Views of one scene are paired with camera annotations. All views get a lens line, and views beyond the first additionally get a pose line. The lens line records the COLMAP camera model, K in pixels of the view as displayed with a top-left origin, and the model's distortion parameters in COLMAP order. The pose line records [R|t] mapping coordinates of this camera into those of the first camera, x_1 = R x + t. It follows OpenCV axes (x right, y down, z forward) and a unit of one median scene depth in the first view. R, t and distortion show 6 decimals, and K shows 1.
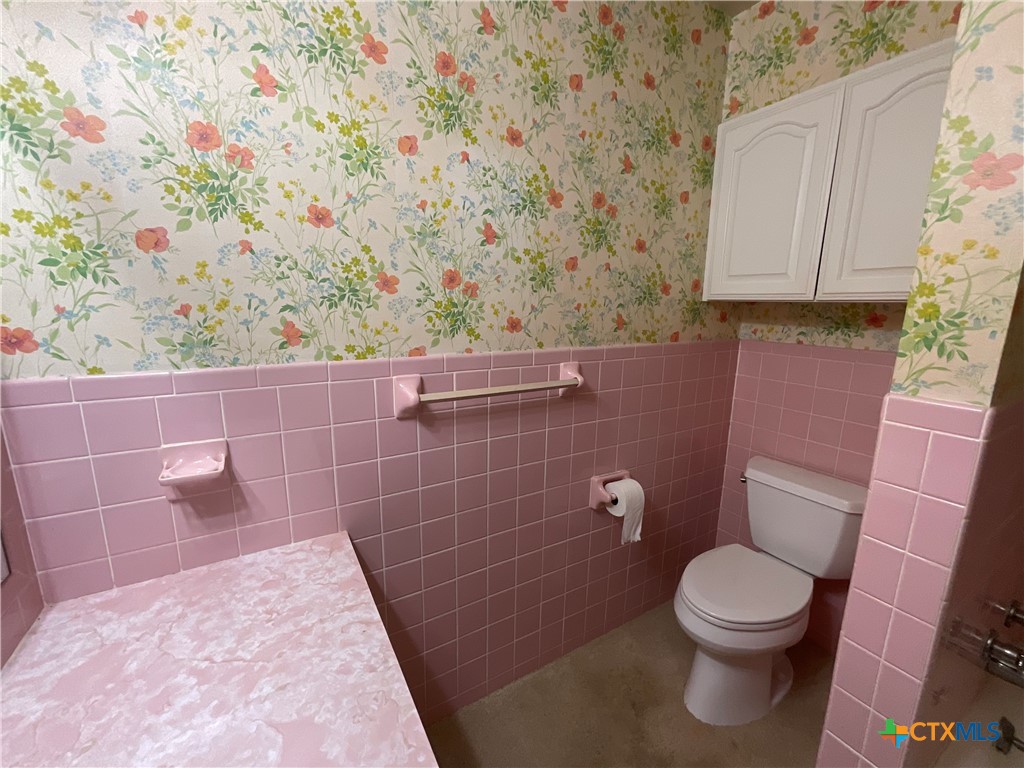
lens RADIAL K [[421.1, 0, 512.0], [0, 421.1, 384.0], [0, 0, 1]] dist [-0.004827, 0.005662]
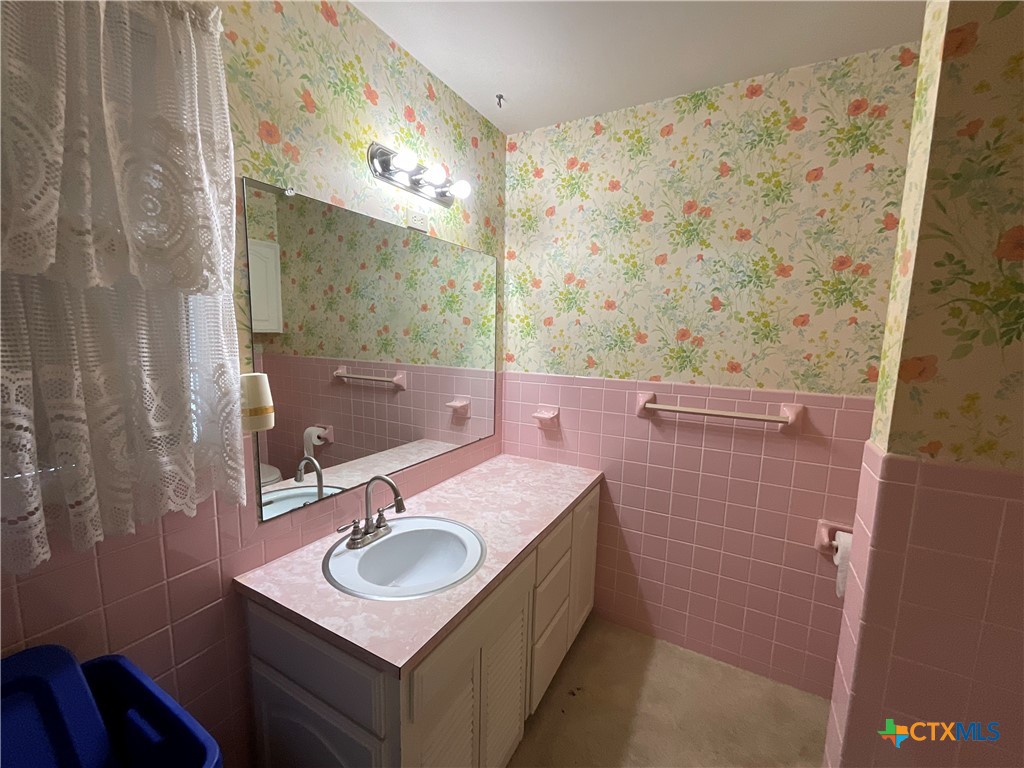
lens RADIAL K [[421.1, 0, 512.0], [0, 421.1, 384.0], [0, 0, 1]] dist [-0.004827, 0.005662]
pose [[0.499817, 0.103506, -0.859924, 0.905044], [-0.180020, 0.983567, 0.013755, 0.022081], [0.847217, 0.147929, 0.510236, -0.303893]]
